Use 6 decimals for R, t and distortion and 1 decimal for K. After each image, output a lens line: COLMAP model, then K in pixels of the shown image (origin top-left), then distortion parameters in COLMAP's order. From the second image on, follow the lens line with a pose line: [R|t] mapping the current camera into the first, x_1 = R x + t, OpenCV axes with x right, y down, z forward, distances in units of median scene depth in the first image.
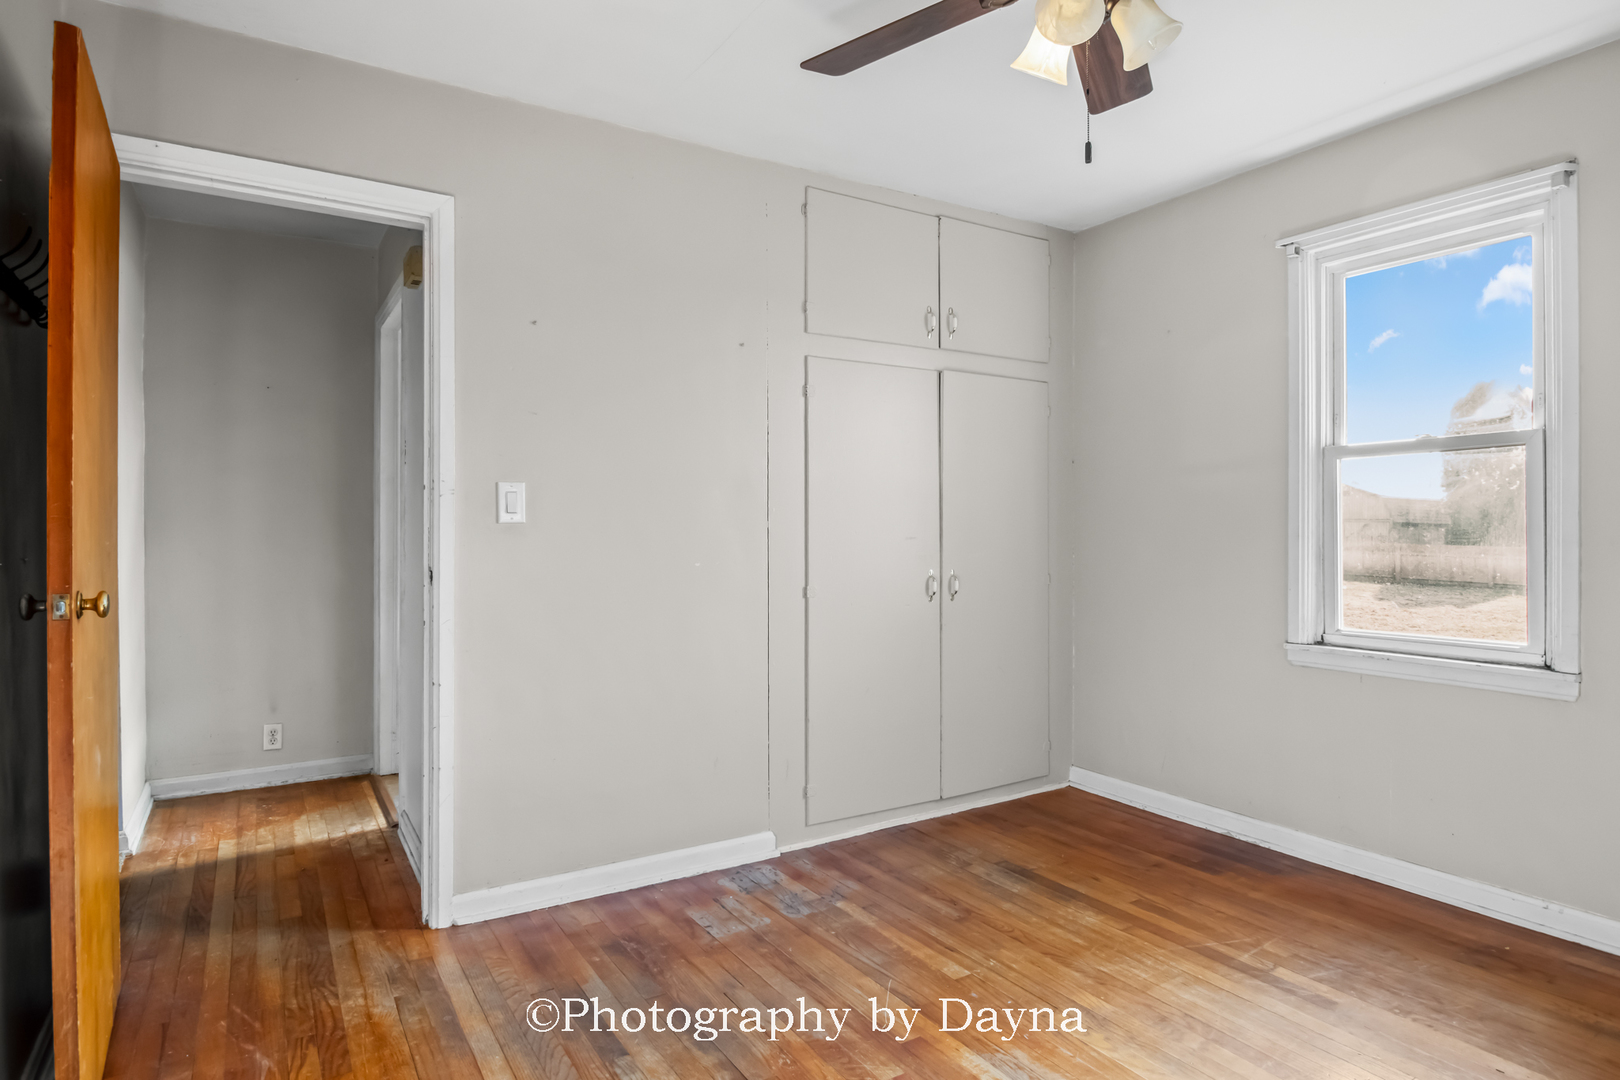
lens RADIAL K [[900.2, 0, 810.0], [0, 900.2, 540.0], [0, 0, 1]] dist [-0.003789, -0.001293]
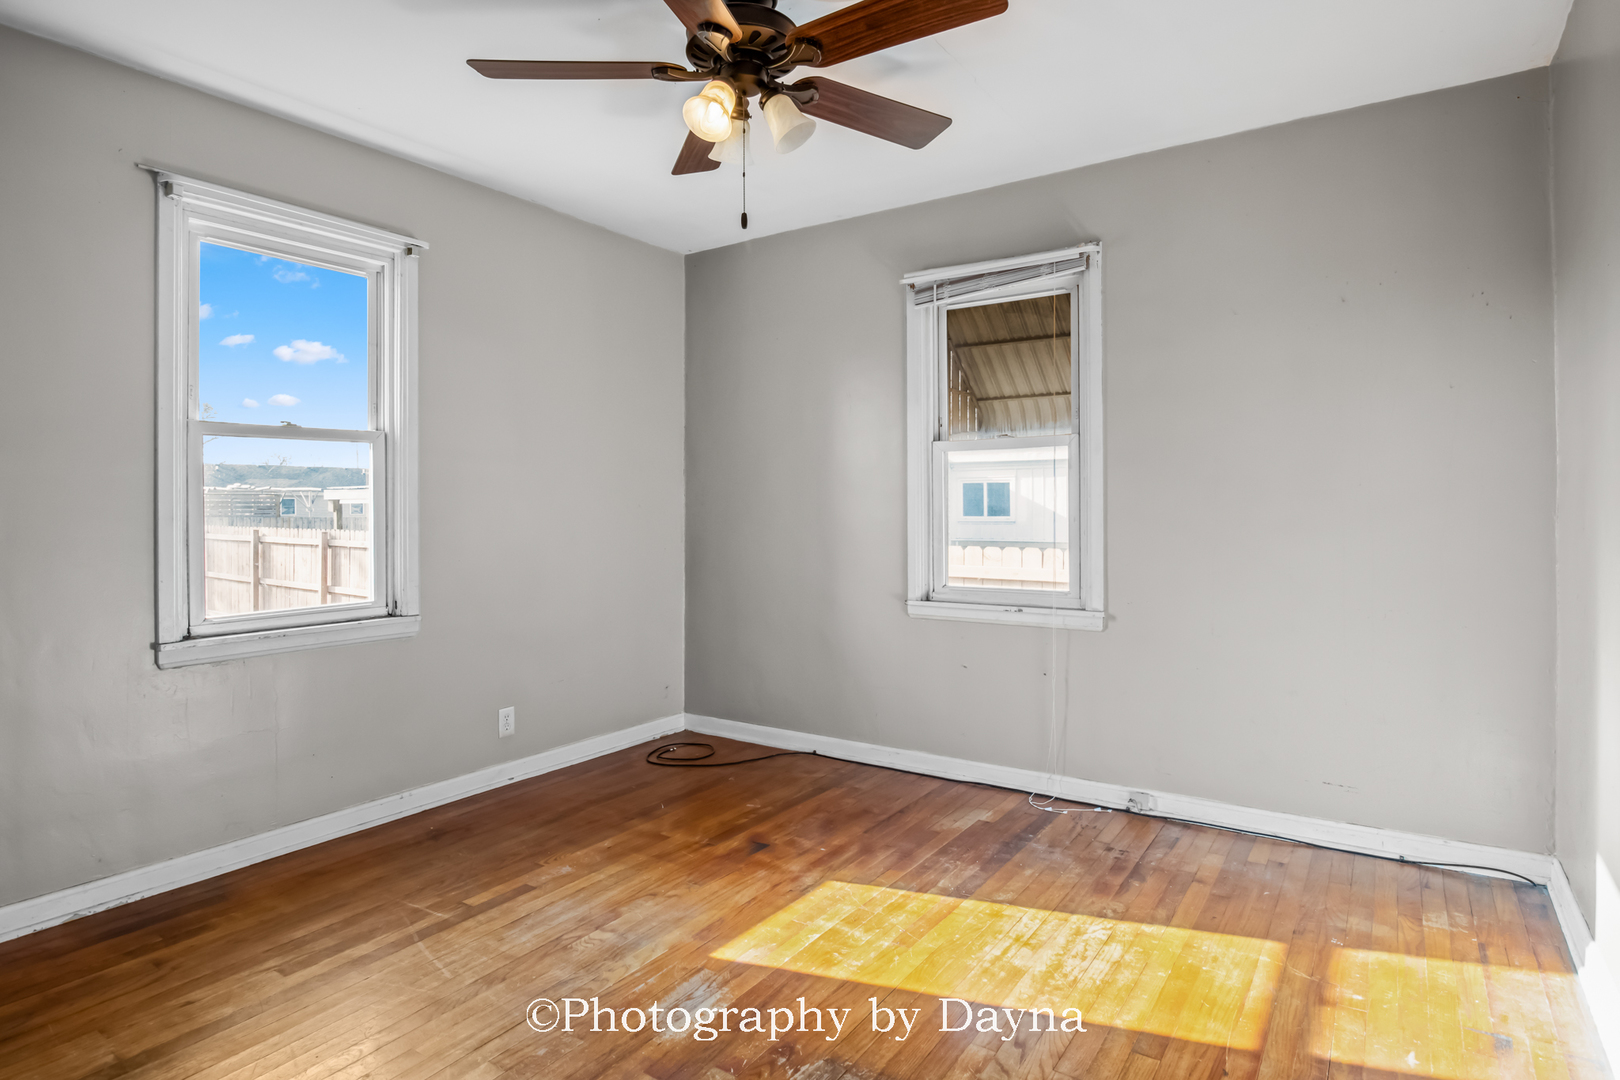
lens RADIAL K [[885.6, 0, 815.8], [0, 885.6, 505.5], [0, 0, 1]] dist [0.000184, -0.000579]
pose [[-0.410204, 0.005655, 0.911976, -0.525799], [0.016973, 0.999855, 0.001435, -0.008192], [-0.911836, 0.016068, -0.410240, 0.830920]]
